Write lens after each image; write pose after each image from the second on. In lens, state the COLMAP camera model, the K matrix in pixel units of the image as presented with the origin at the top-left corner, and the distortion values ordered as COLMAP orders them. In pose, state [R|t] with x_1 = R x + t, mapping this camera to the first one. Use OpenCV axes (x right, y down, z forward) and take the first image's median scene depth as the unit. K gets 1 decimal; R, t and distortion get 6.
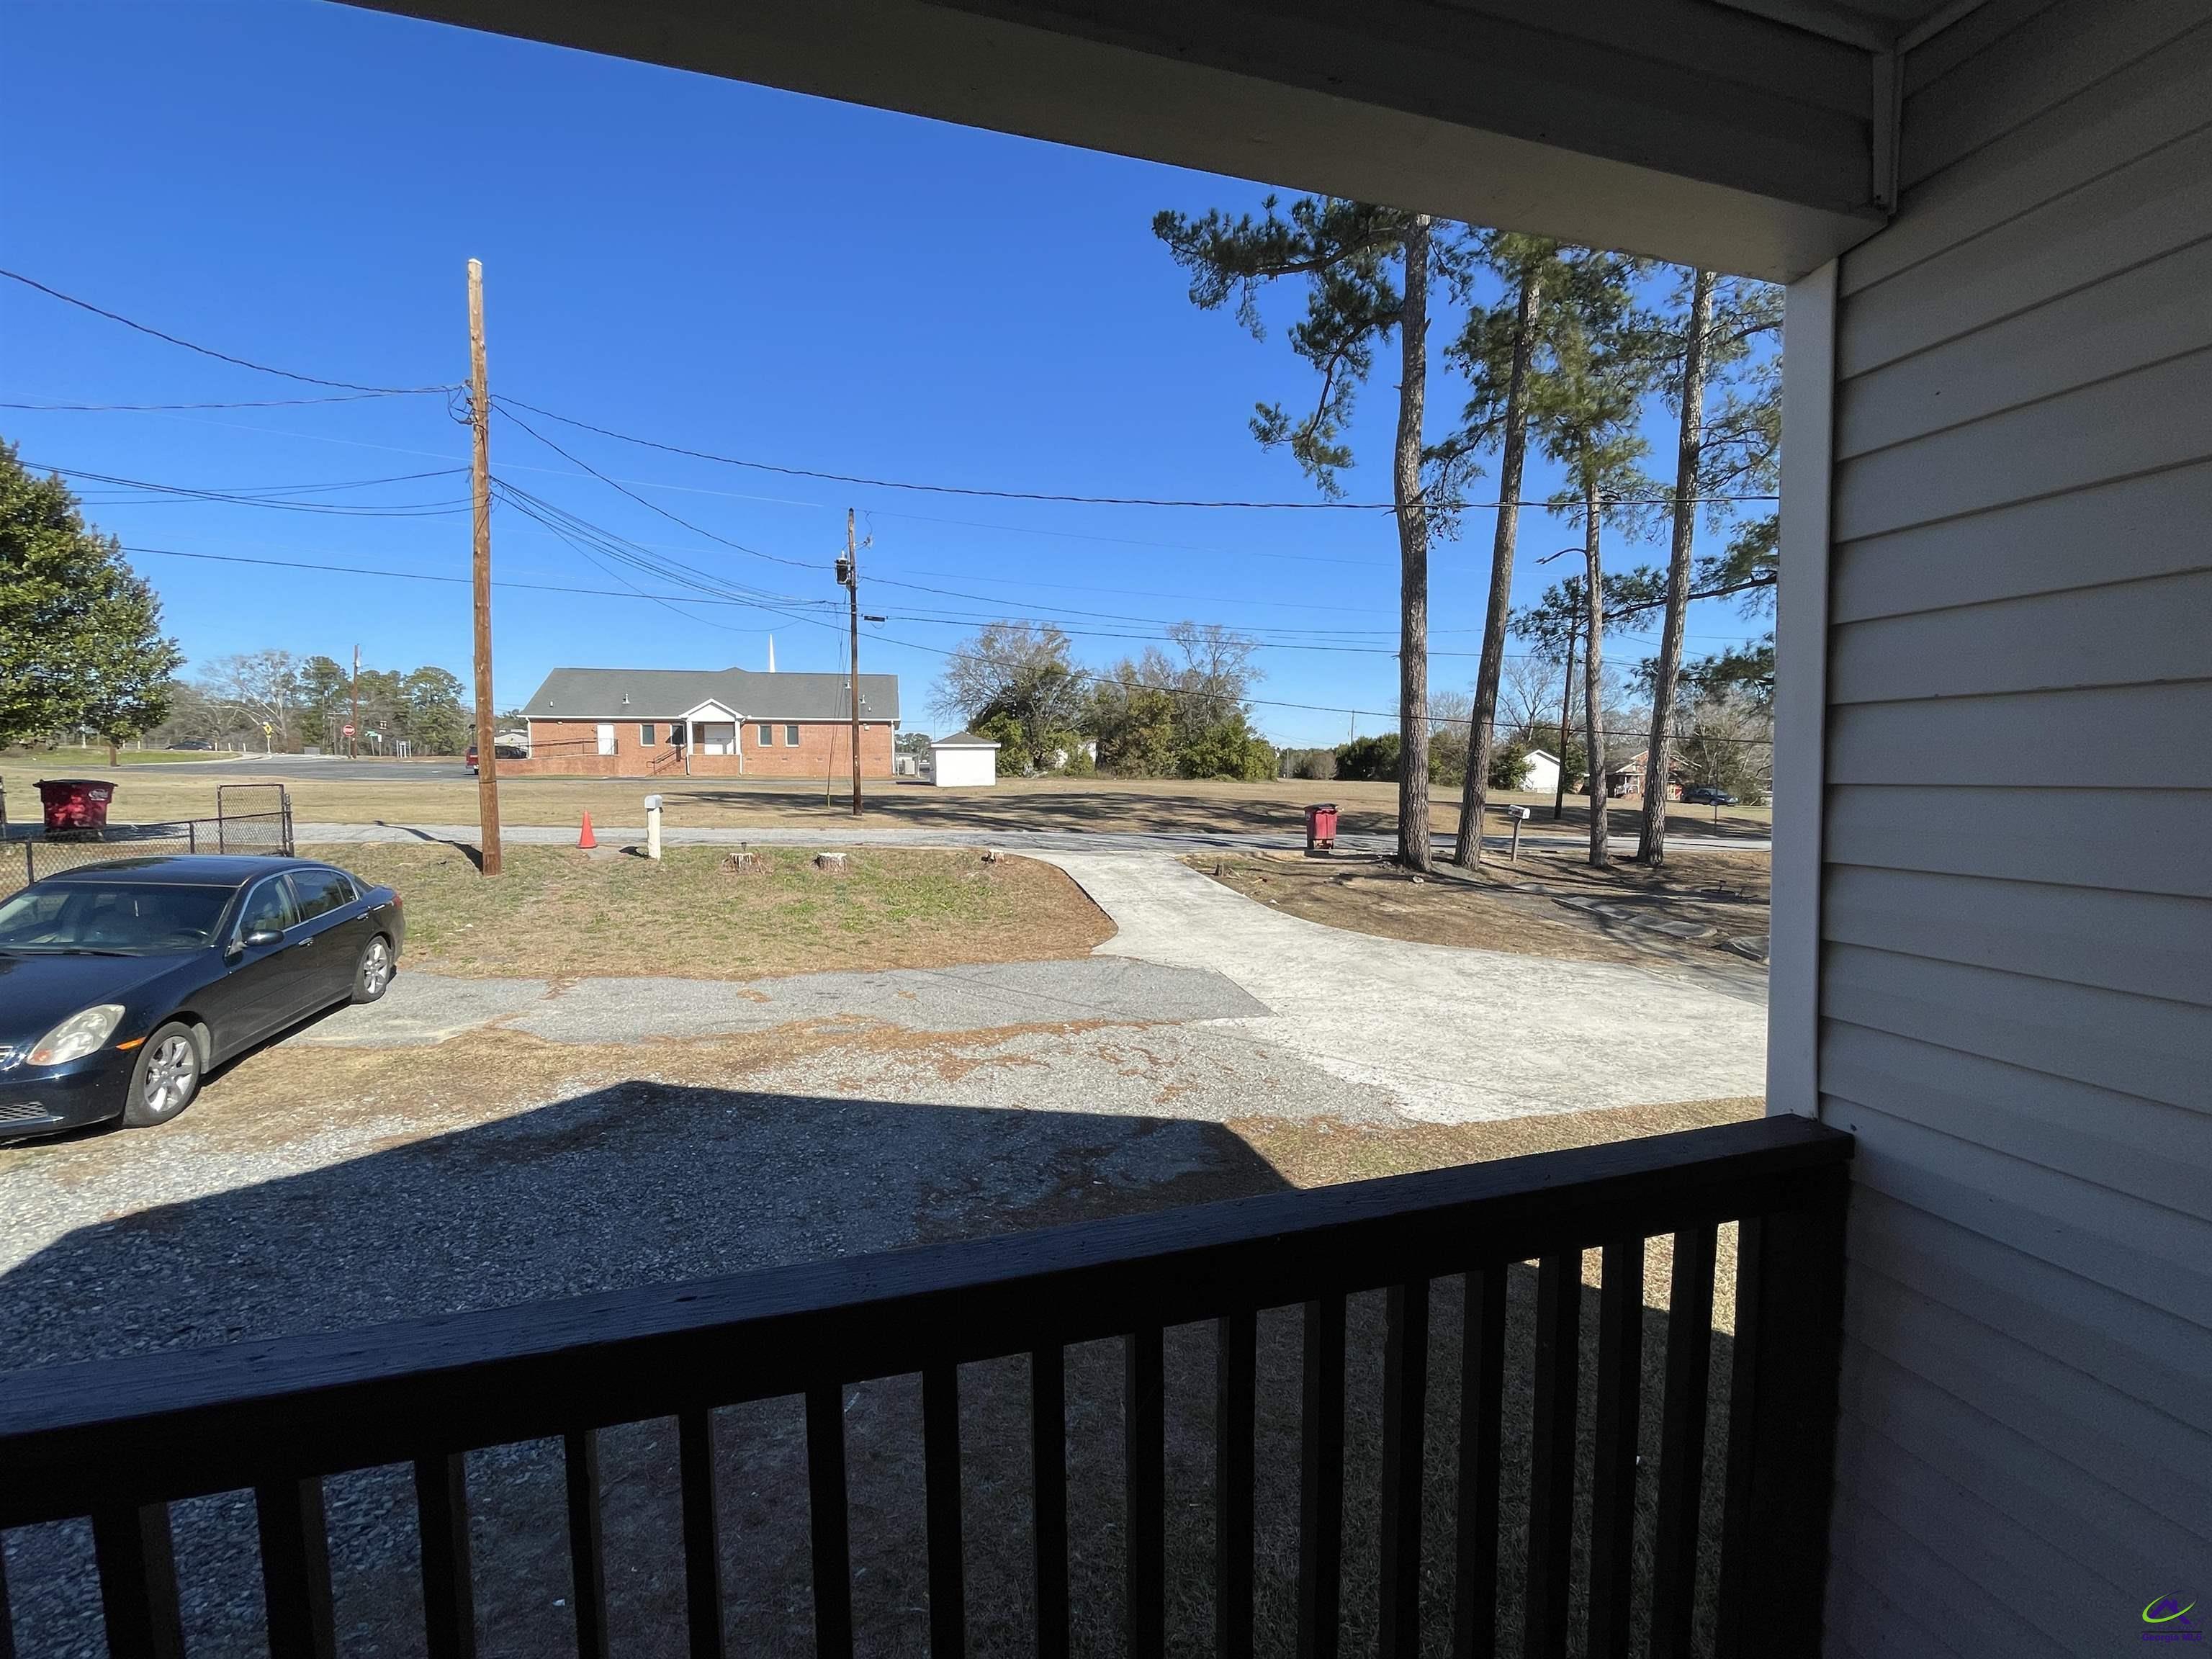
lens RADIAL K [[900.2, 0, 1102.9], [0, 900.2, 827.8], [0, 0, 1]] dist [-0.002070, -0.000273]
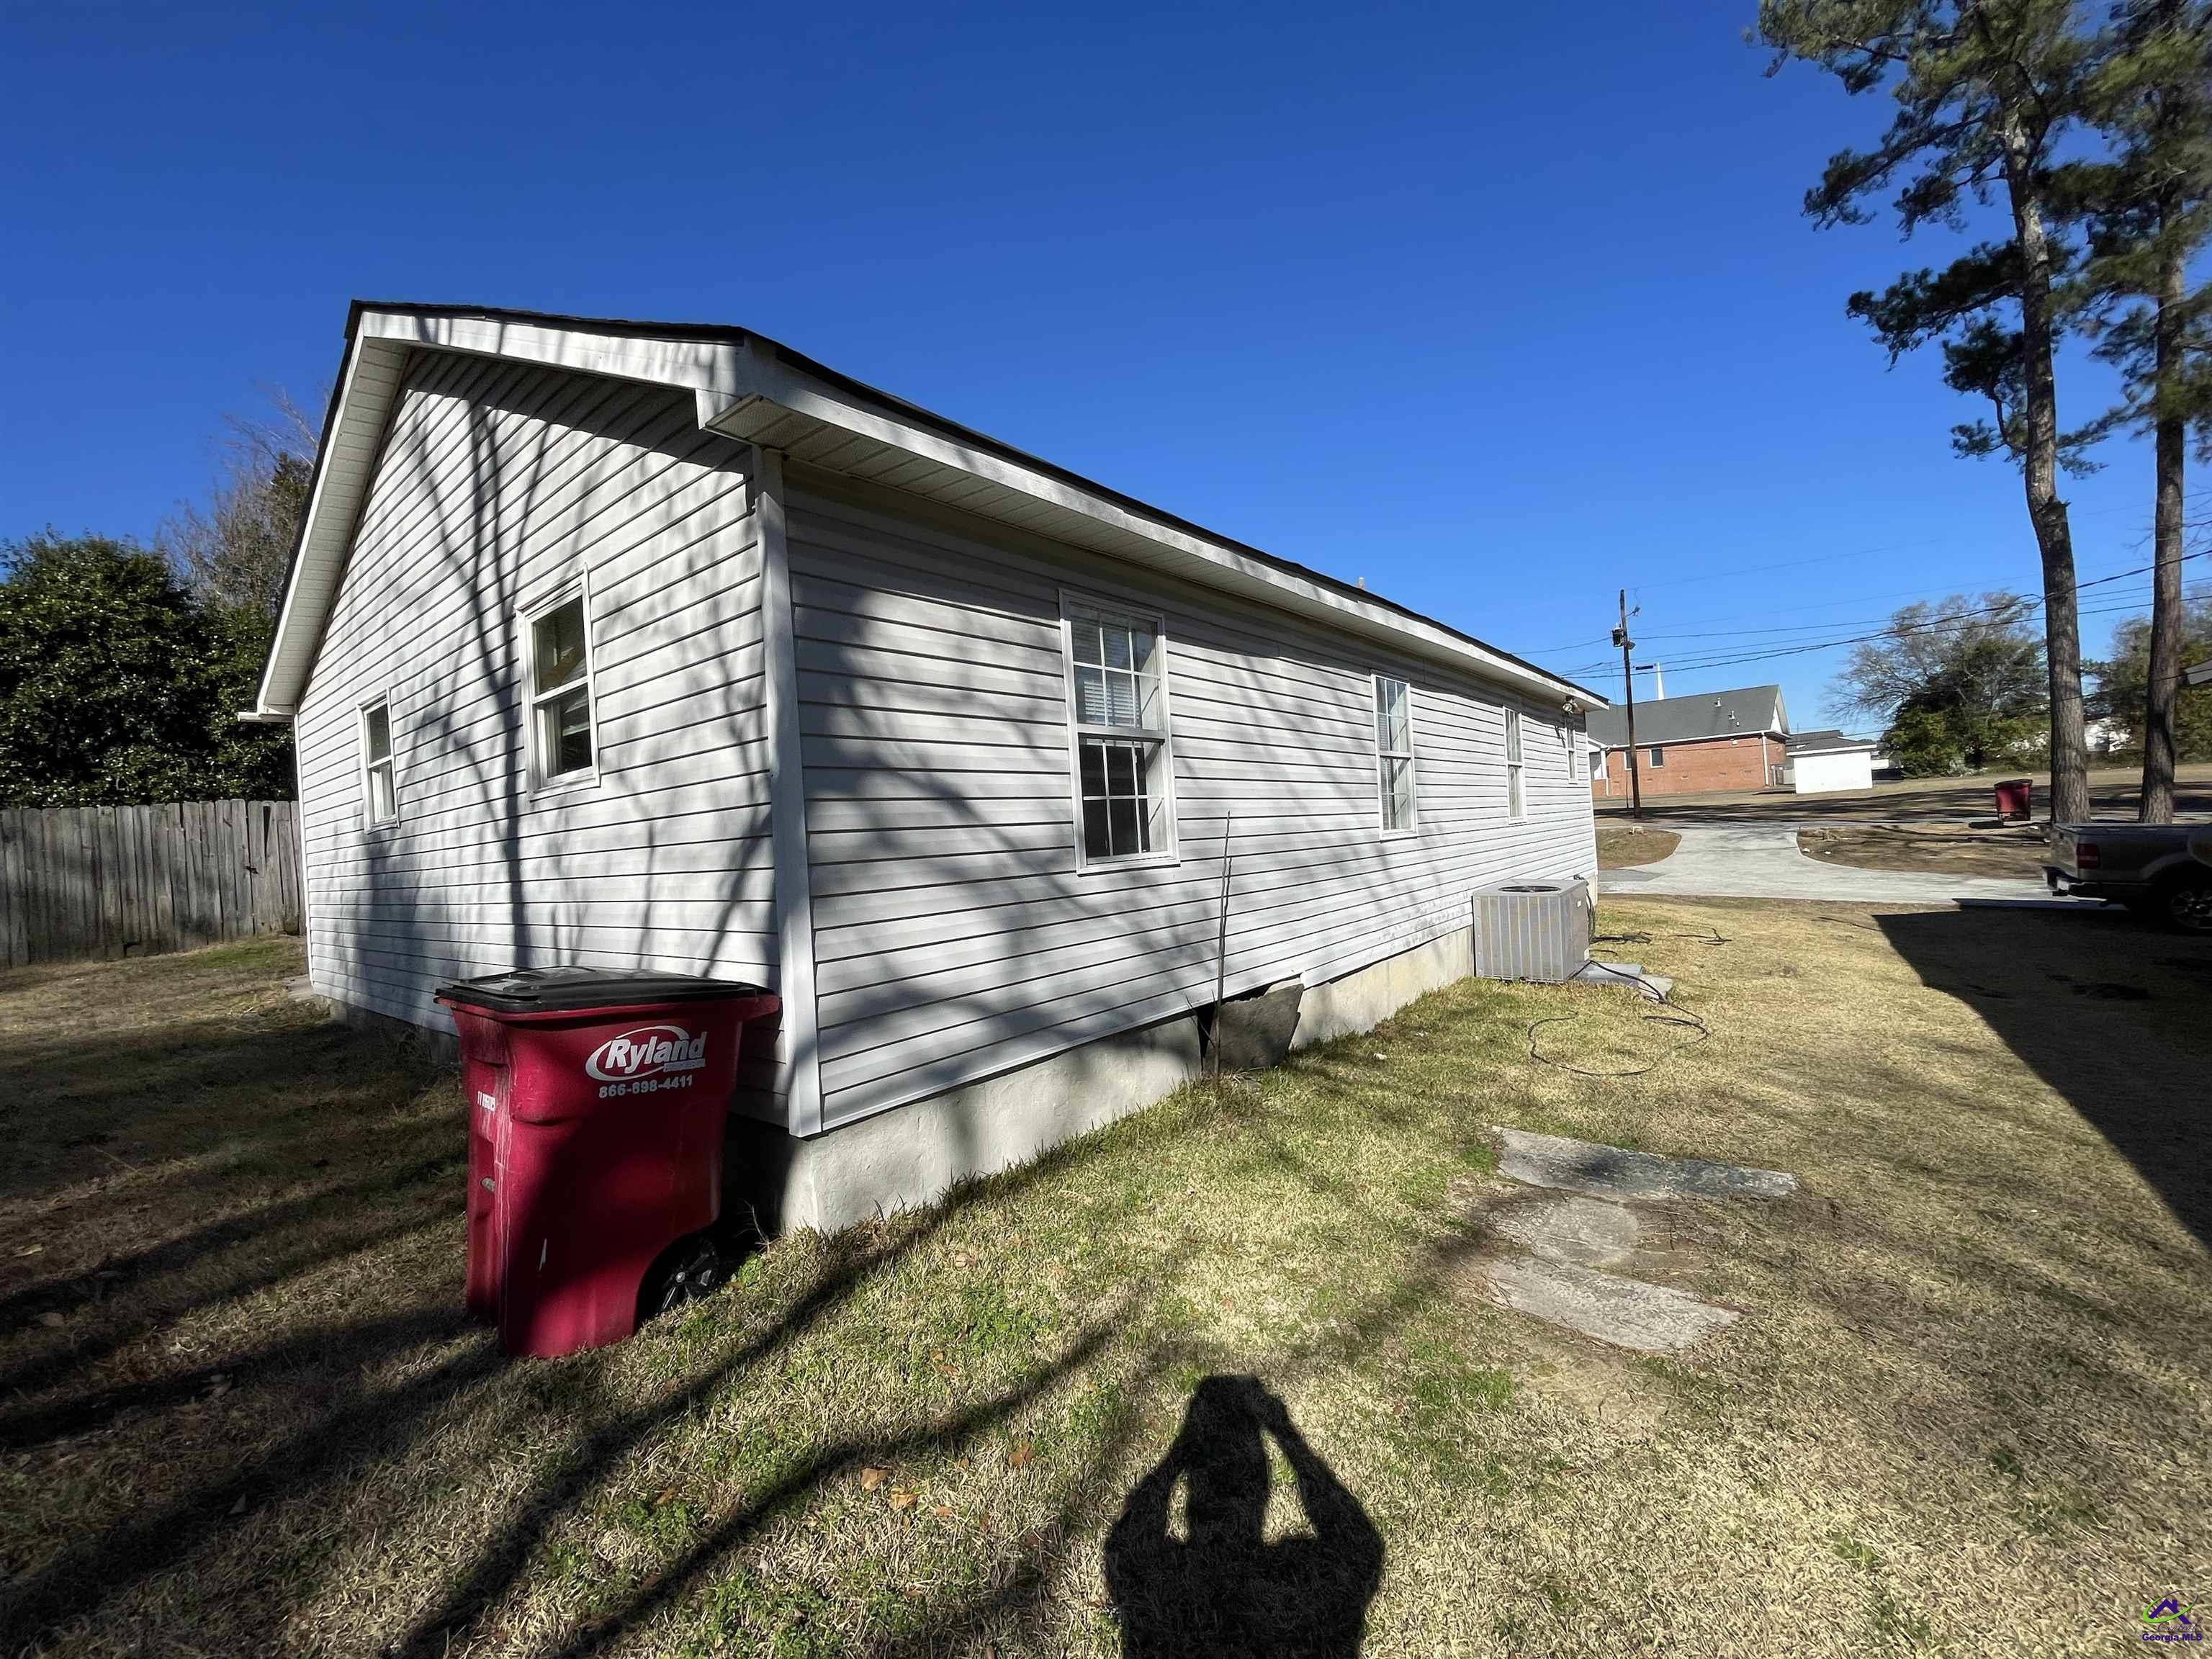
lens RADIAL K [[900.2, 0, 1102.9], [0, 900.2, 827.8], [0, 0, 1]] dist [-0.002070, -0.000273]
pose [[0.566628, -0.042864, -0.822858, 0.167294], [0.012292, 0.998975, -0.043574, 0.022174], [0.823882, 0.014576, 0.566574, -0.176890]]
